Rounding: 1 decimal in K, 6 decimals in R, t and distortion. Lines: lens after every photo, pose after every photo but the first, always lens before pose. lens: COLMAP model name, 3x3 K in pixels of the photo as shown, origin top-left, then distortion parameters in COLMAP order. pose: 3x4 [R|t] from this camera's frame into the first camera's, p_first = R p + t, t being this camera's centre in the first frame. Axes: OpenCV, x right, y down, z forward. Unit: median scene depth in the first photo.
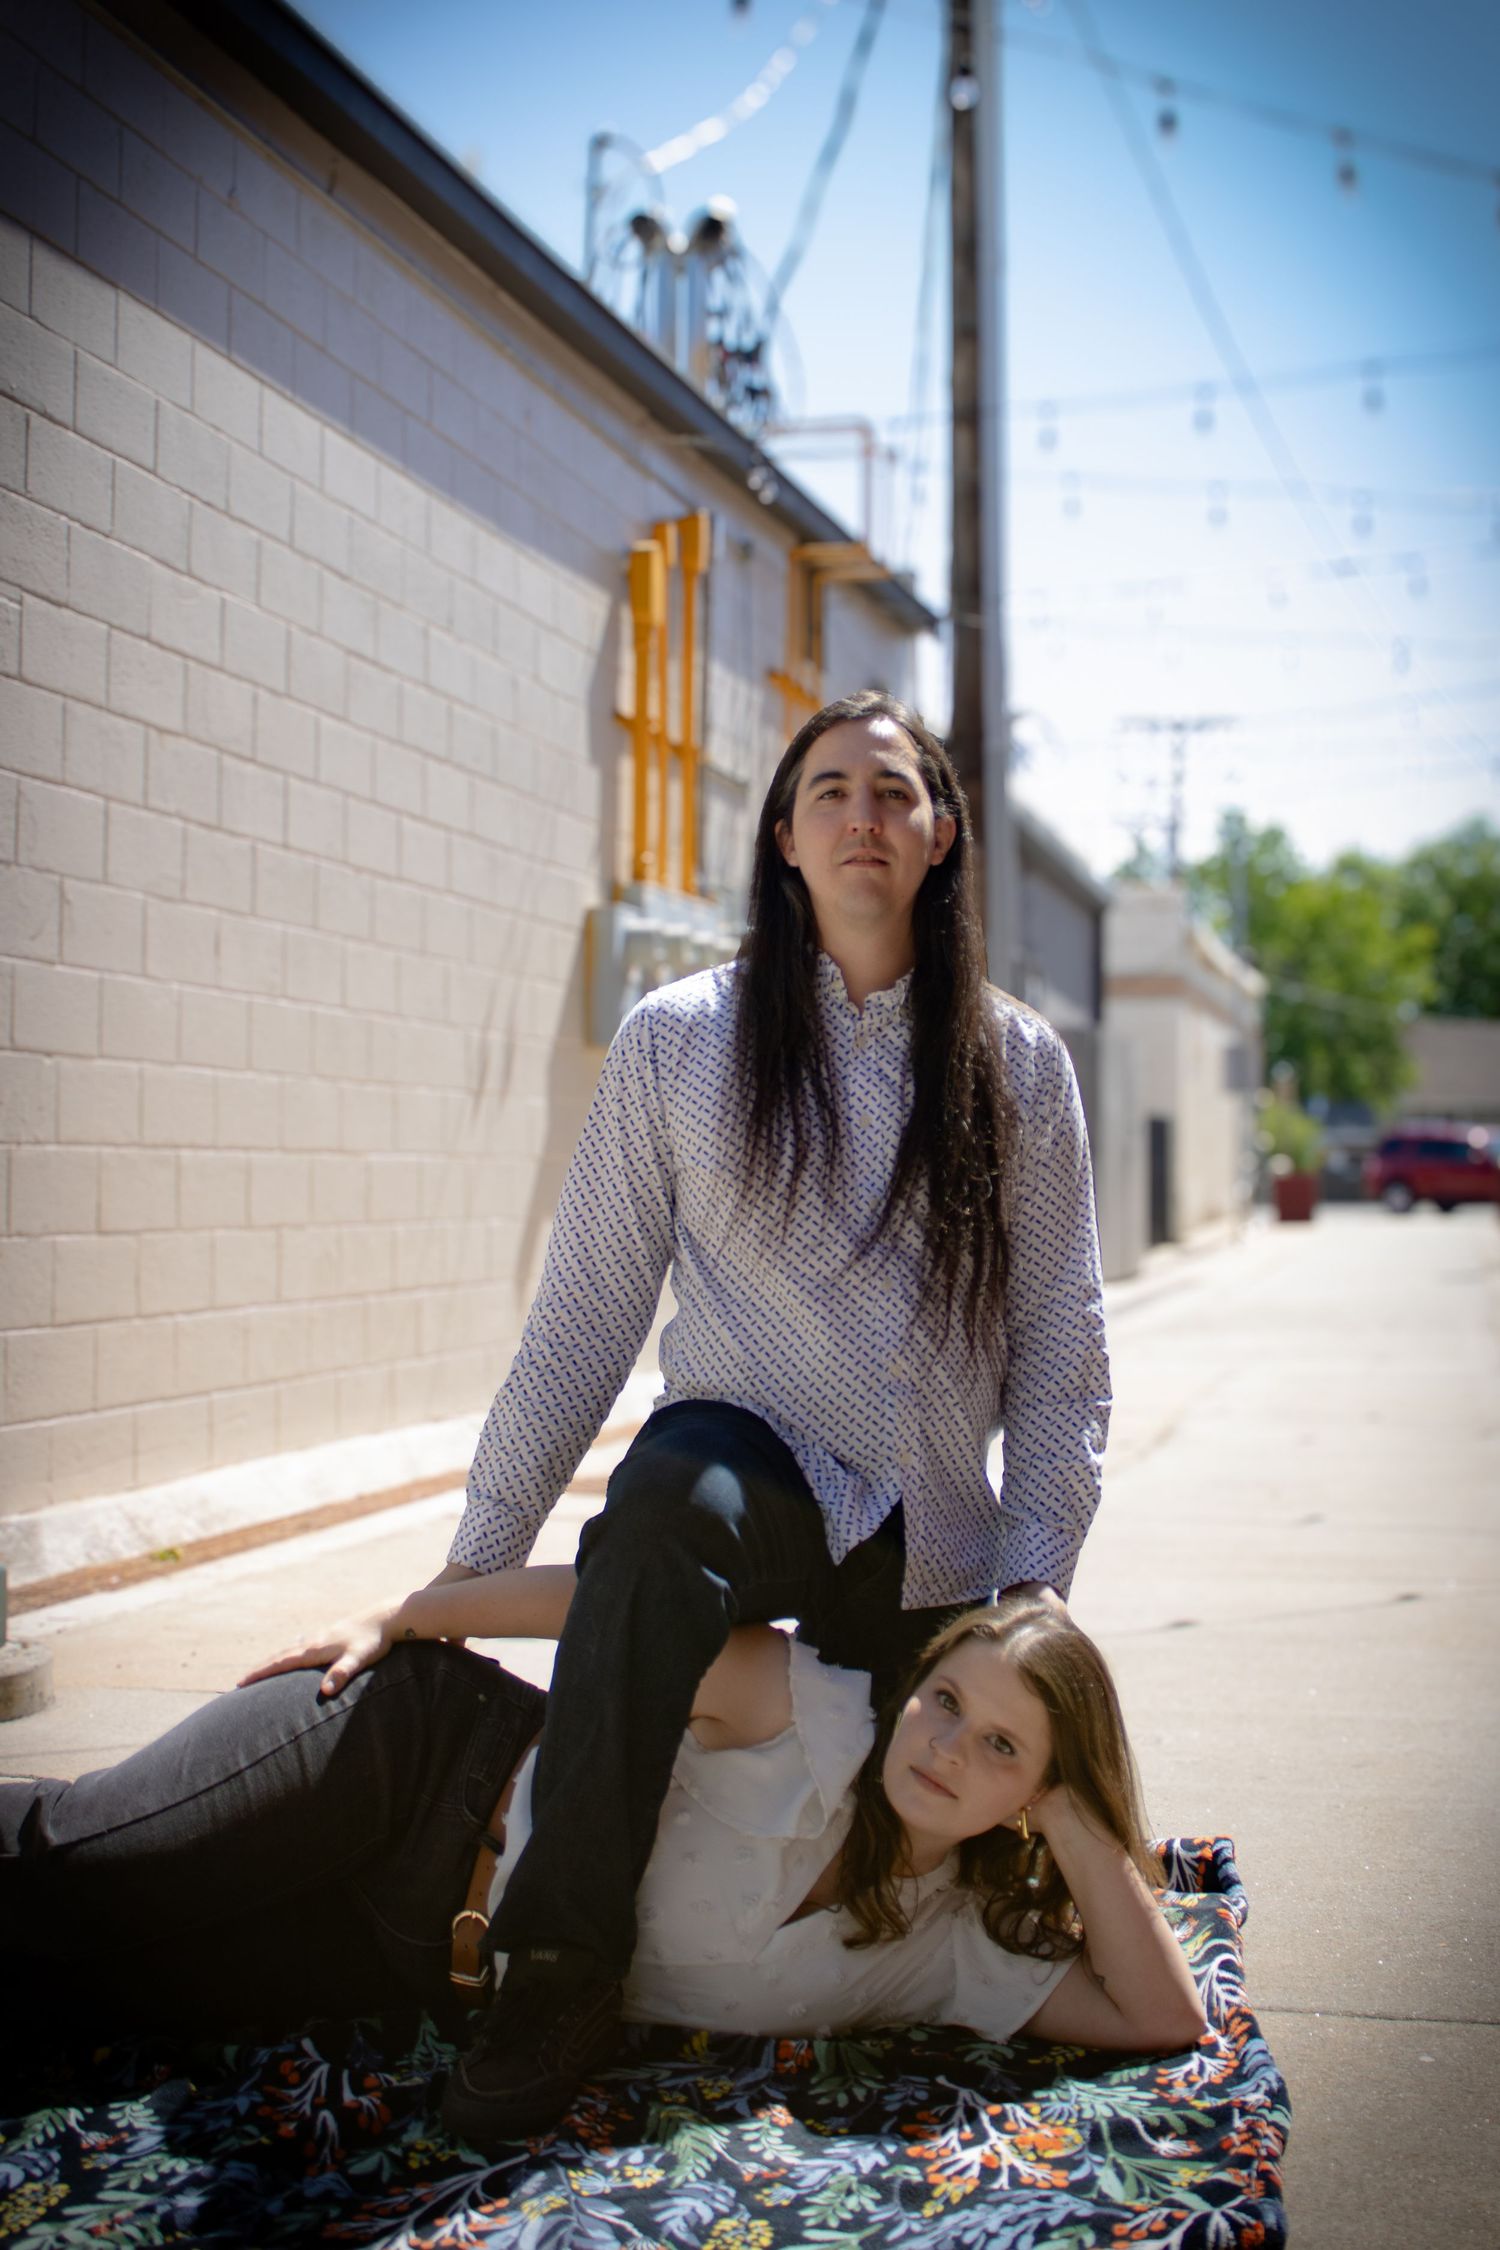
lens RADIAL K [[2725.5, 0, 750.0], [0, 2725.5, 1125.0], [0, 0, 1]] dist [0.000127, 0.000187]
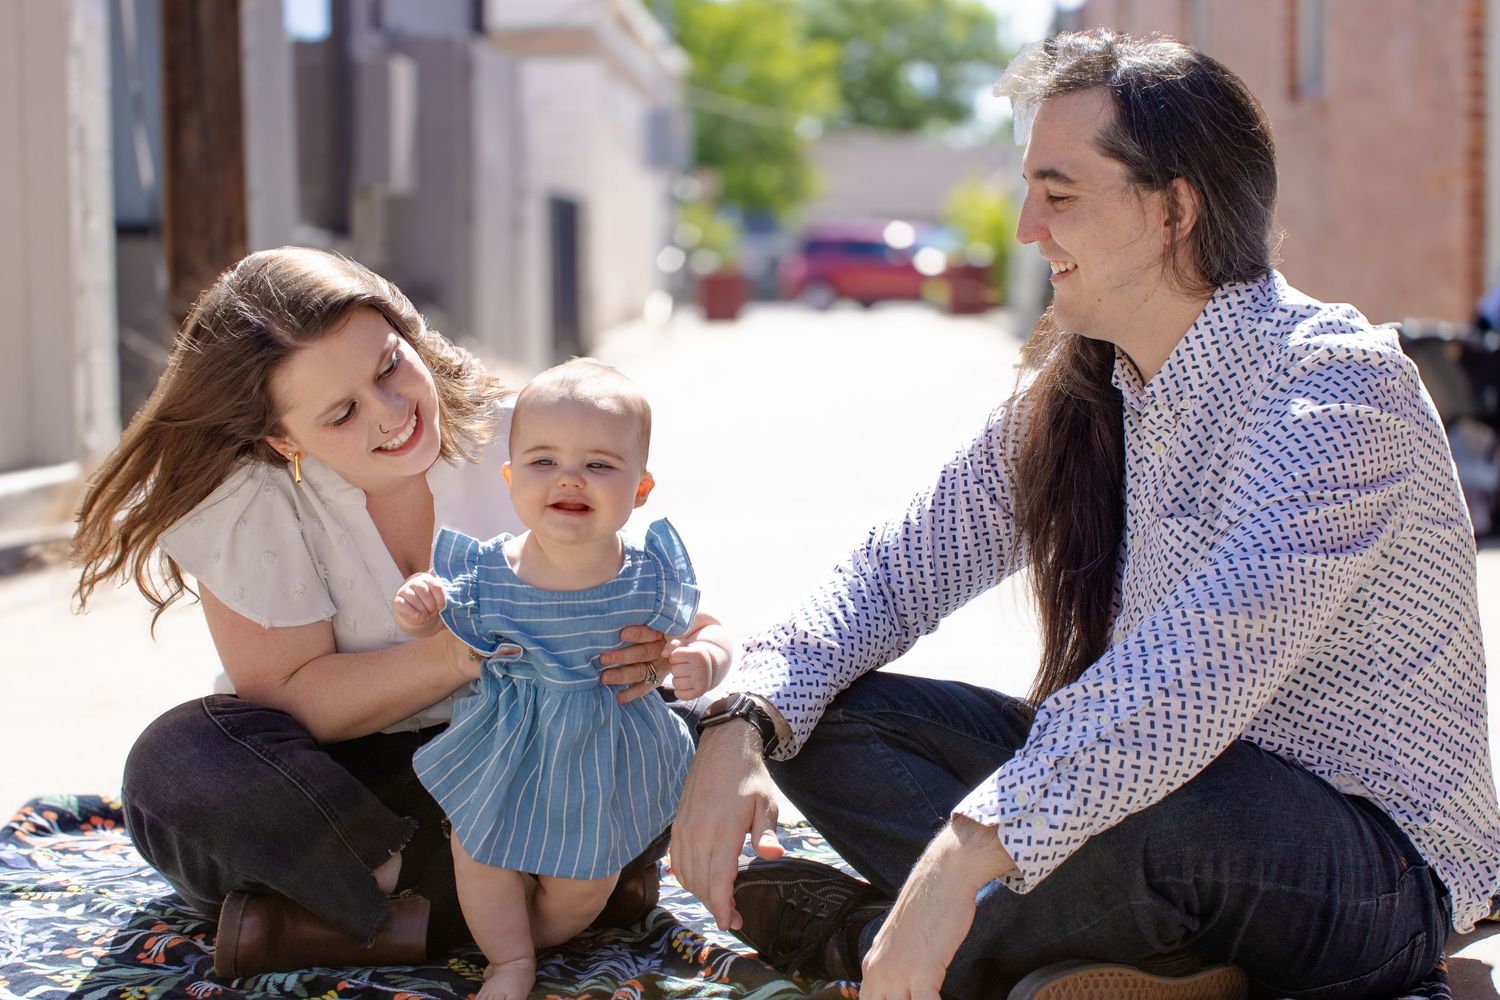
lens RADIAL K [[2030.4, 0, 750.0], [0, 2030.4, 500.0], [0, 0, 1]] dist [-0.070569, 0.149395]
pose [[0.975352, -0.035719, 0.217745, 0.052000], [0.009129, 0.992498, 0.121920, 0.010354], [-0.220467, -0.116927, 0.968361, 0.298180]]
